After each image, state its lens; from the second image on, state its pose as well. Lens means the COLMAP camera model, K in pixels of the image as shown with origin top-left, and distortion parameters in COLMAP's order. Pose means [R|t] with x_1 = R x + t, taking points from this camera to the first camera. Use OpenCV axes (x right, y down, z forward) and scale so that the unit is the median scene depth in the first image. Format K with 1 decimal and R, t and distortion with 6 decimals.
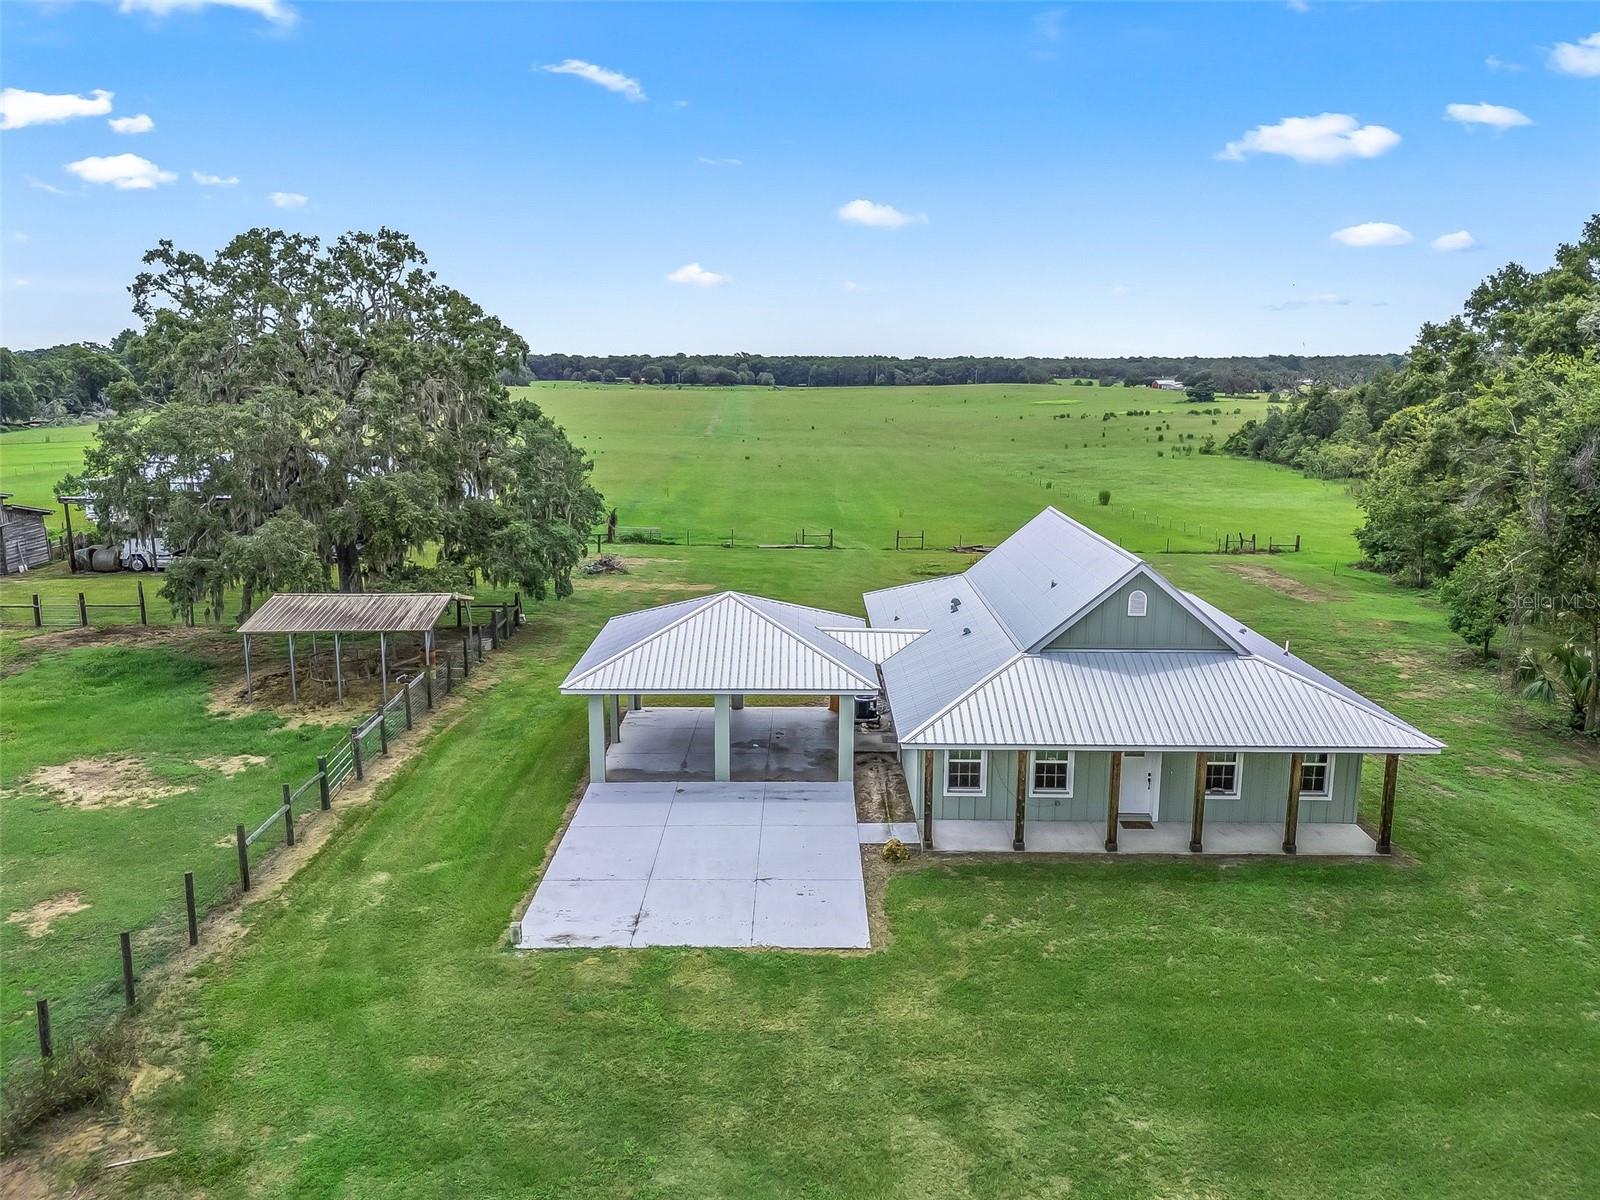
lens RADIAL K [[1182.5, 0, 797.3], [0, 1182.5, 590.3], [0, 0, 1]] dist [0.064779, -0.060020]
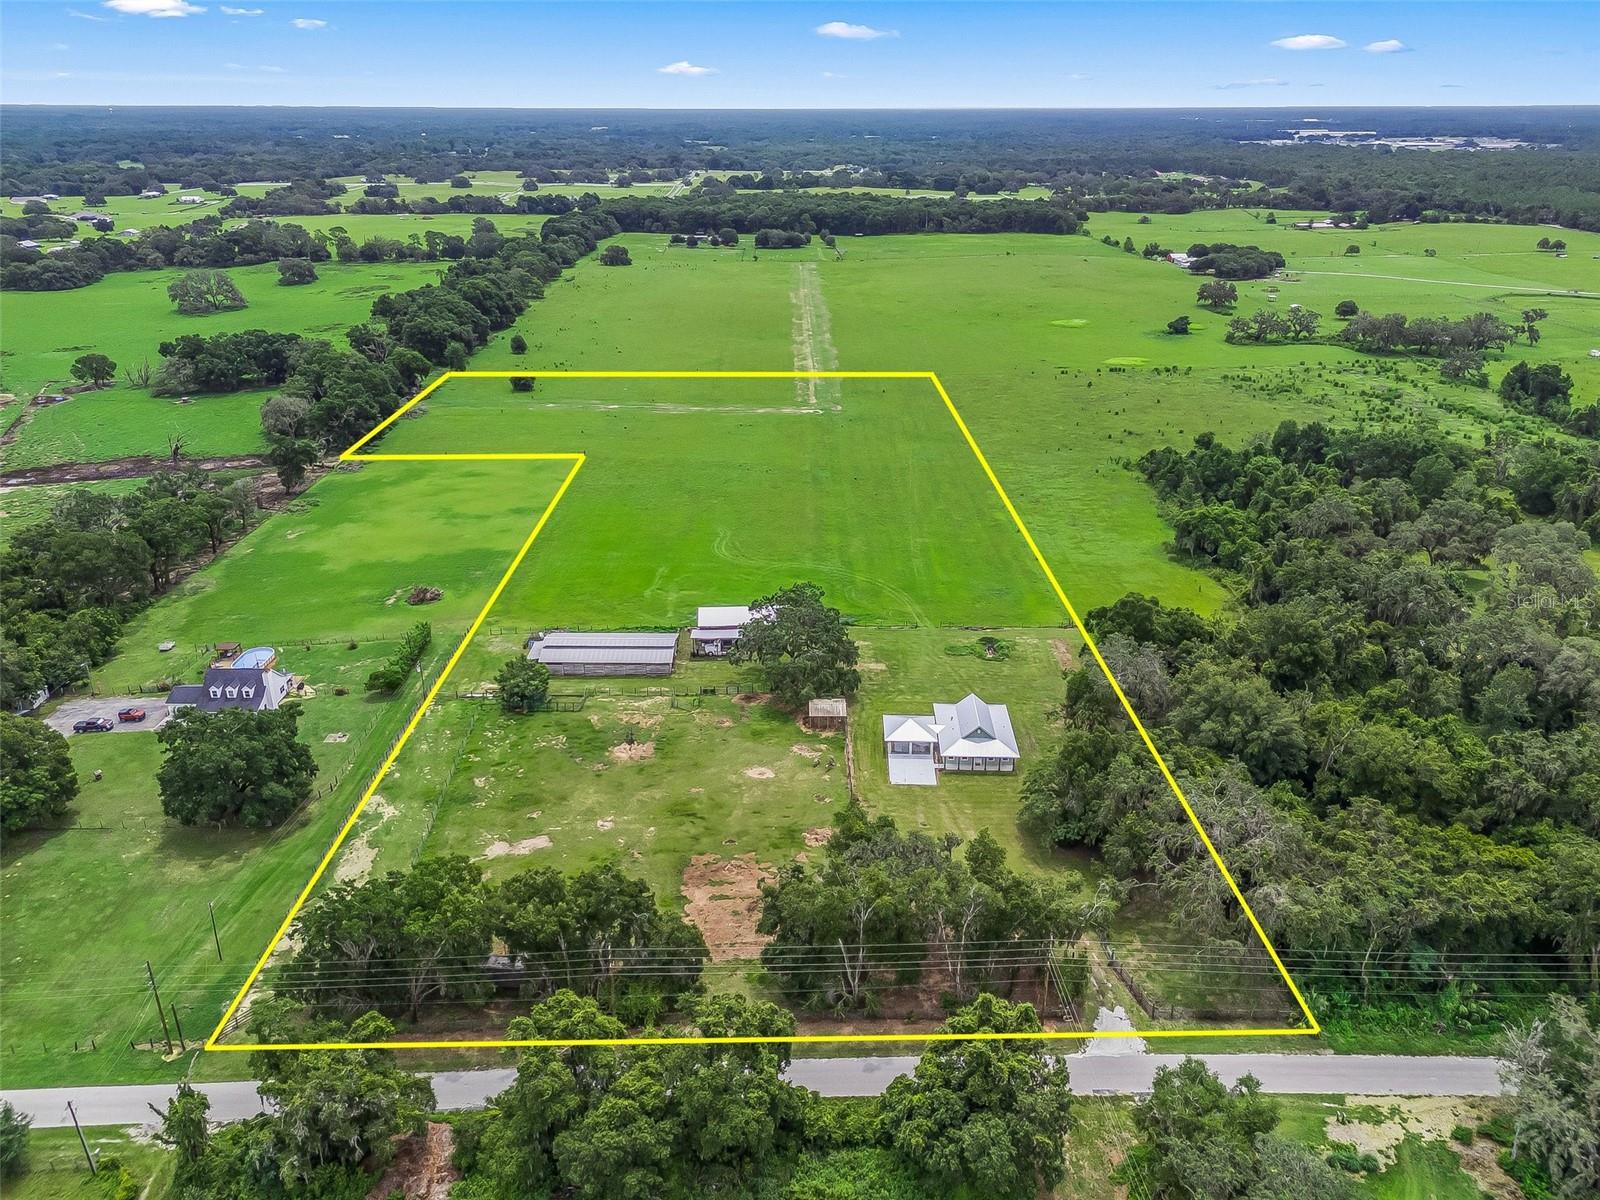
lens RADIAL K [[1183.7, 0, 800.0], [0, 1183.7, 600.0], [0, 0, 1]] dist [0.087724, -0.093982]
pose [[0.999549, 0.009857, -0.028376, -0.459356], [-0.003953, 0.979580, 0.201015, -1.798432], [0.029777, -0.200813, 0.979177, -4.705629]]
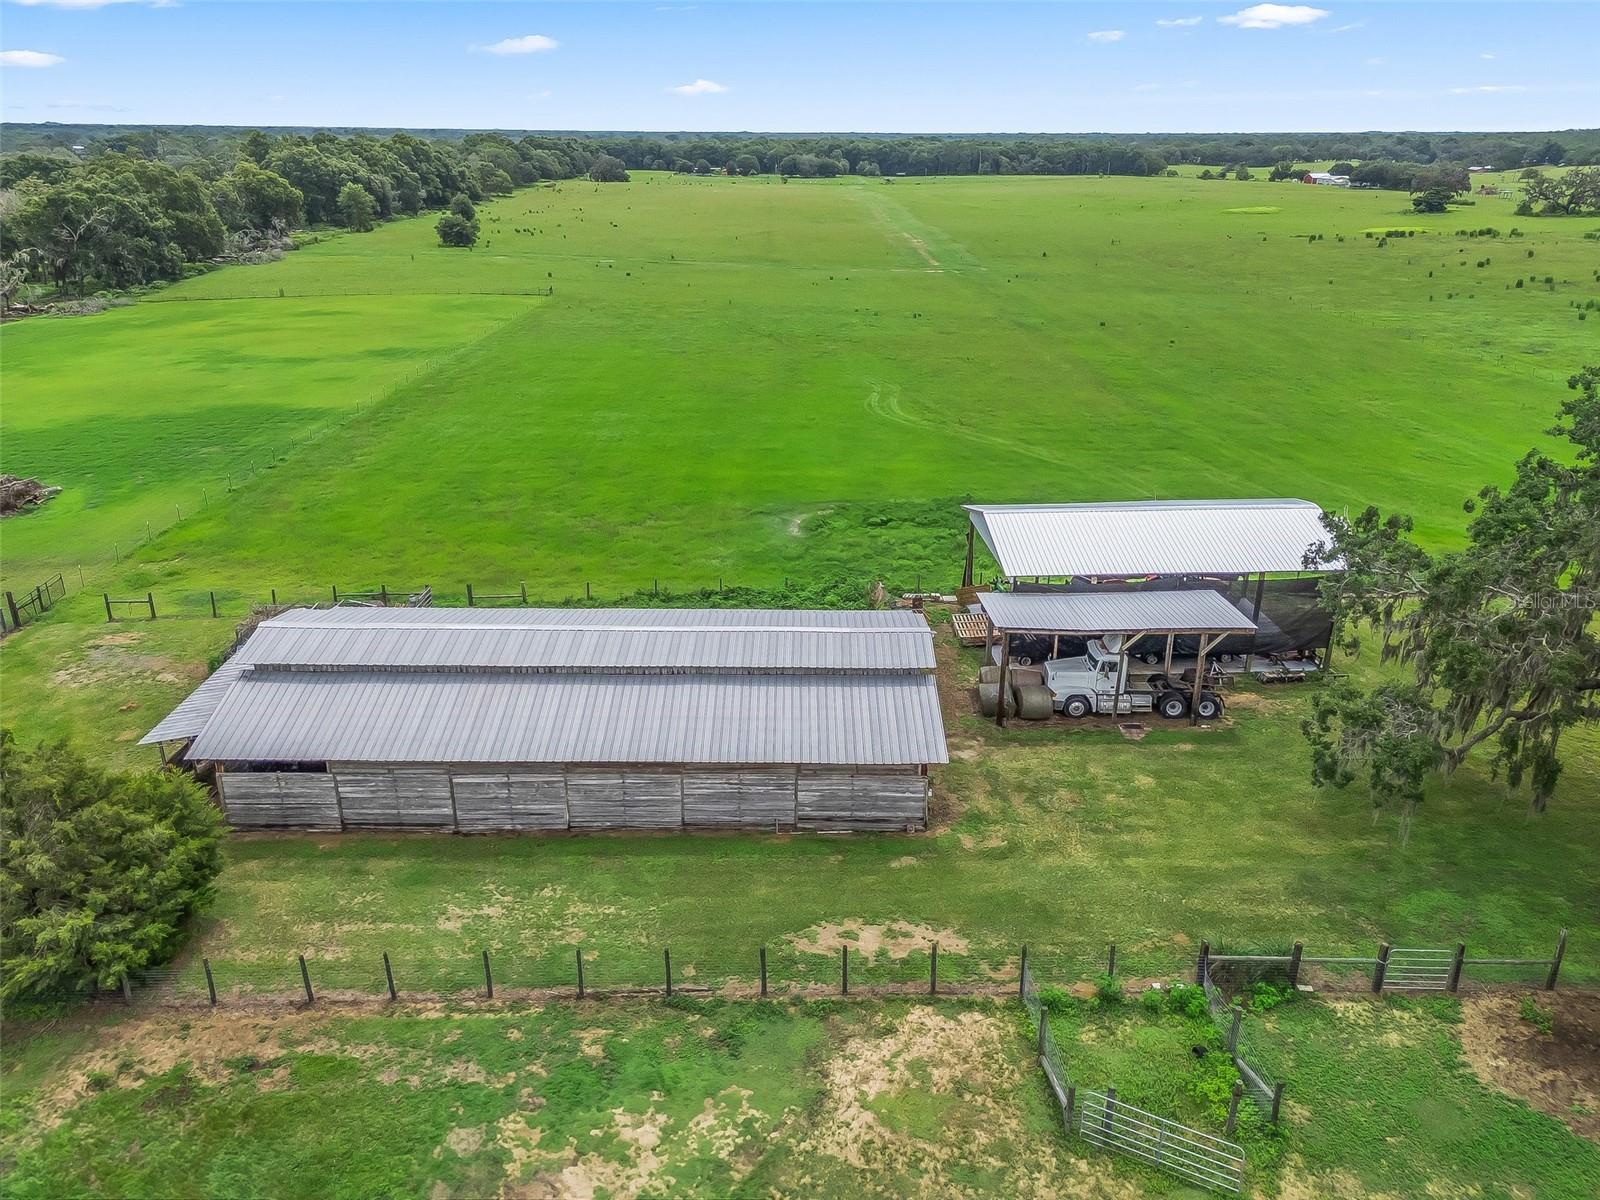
lens RADIAL K [[1182.5, 0, 797.3], [0, 1182.5, 590.3], [0, 0, 1]] dist [0.064779, -0.060020]
pose [[0.999702, 0.010496, -0.022057, -1.513817], [-0.006482, 0.984595, 0.174732, -0.451134], [0.023552, -0.174537, 0.984369, 0.726887]]
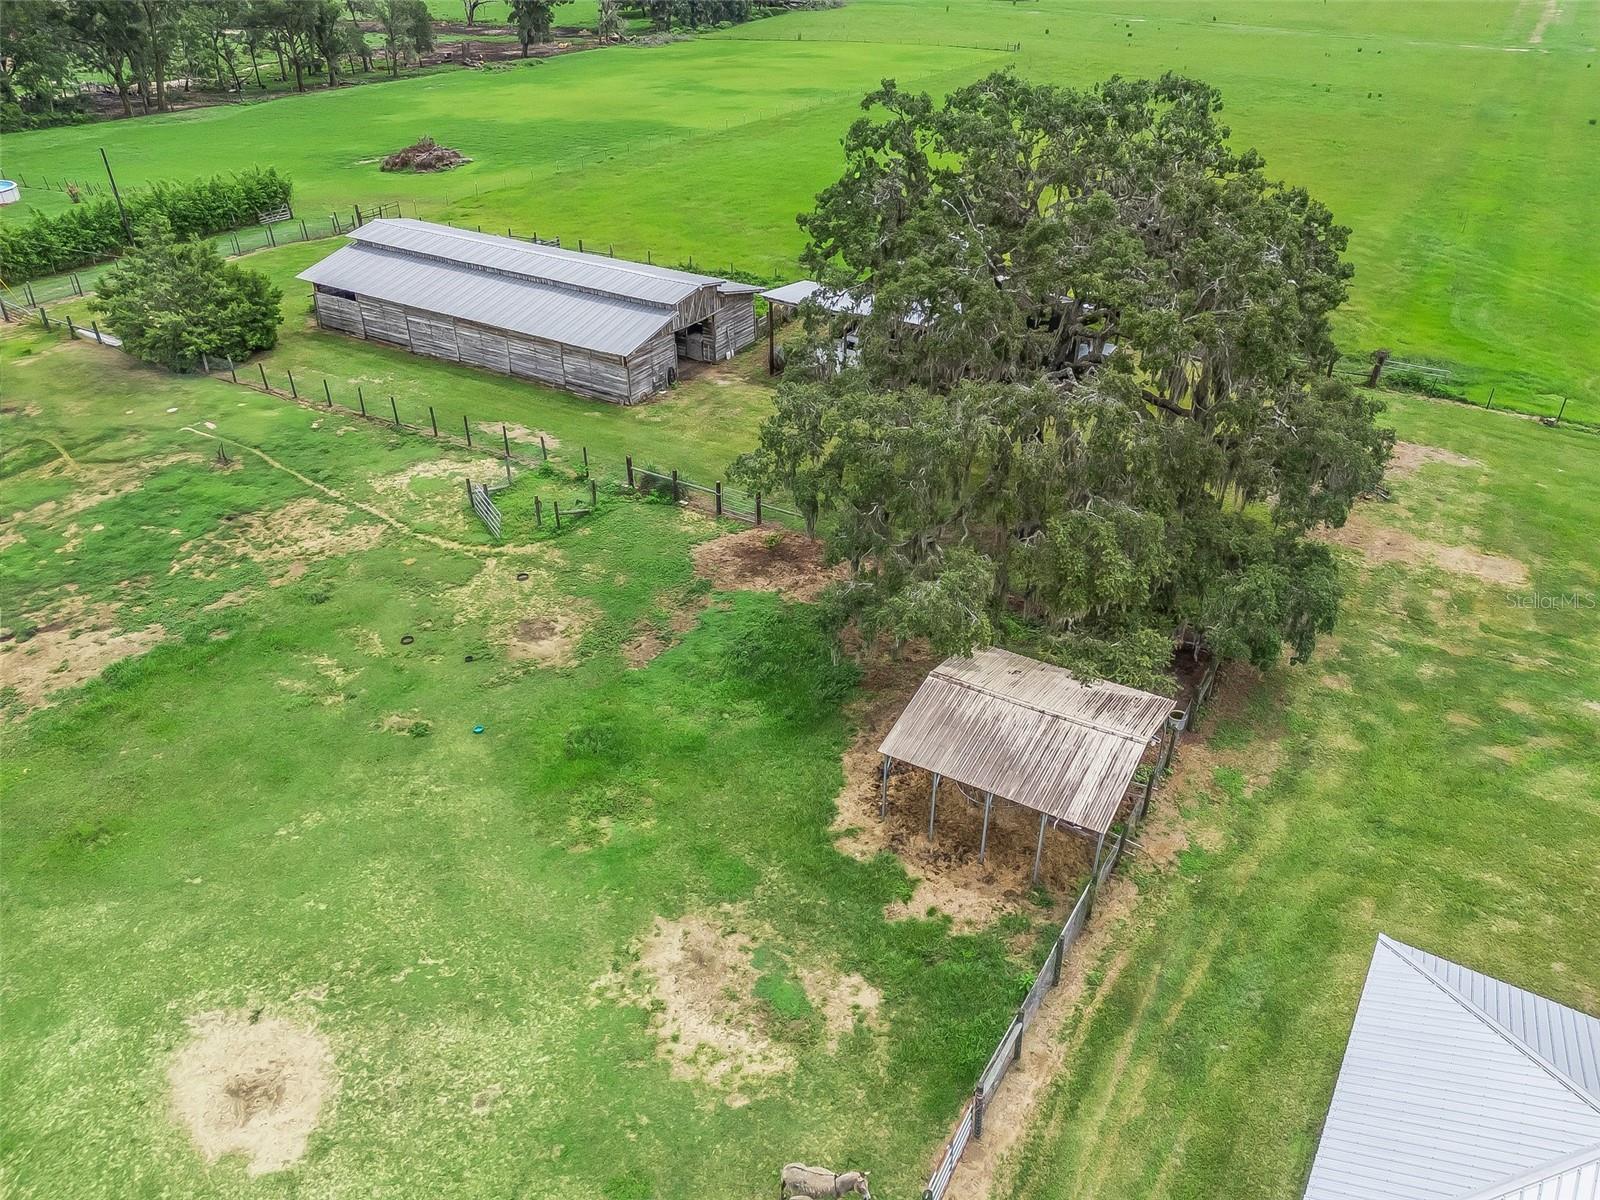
lens RADIAL K [[1182.5, 0, 797.3], [0, 1182.5, 590.3], [0, 0, 1]] dist [0.064779, -0.060020]
pose [[0.842644, 0.276890, -0.461825, -0.216869], [-0.102014, 0.924218, 0.367987, -0.440900], [0.528719, -0.262970, 0.807034, 0.437250]]
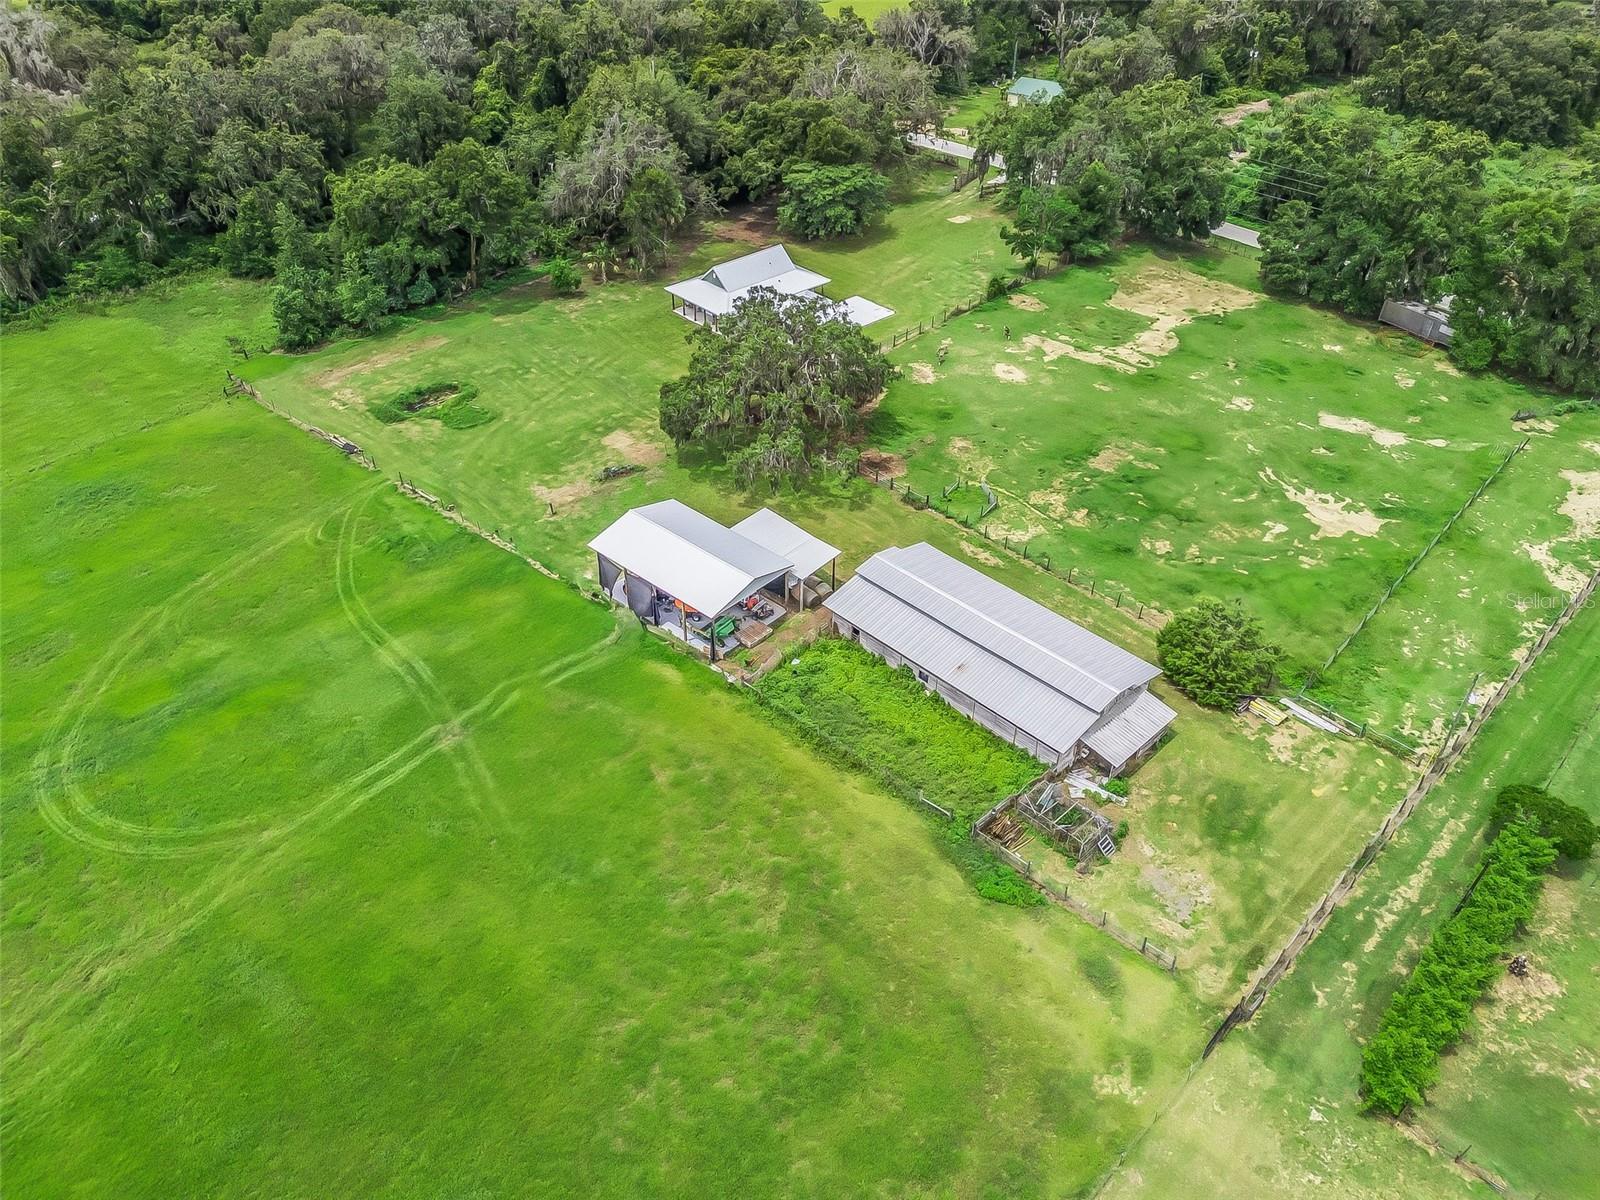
lens RADIAL K [[1183.7, 0, 800.0], [0, 1183.7, 600.0], [0, 0, 1]] dist [0.087724, -0.093982]
pose [[-0.681802, -0.447089, 0.579014, -3.147624], [0.126978, 0.707160, 0.695558, -2.310946], [-0.720432, 0.547755, -0.425373, 3.629465]]
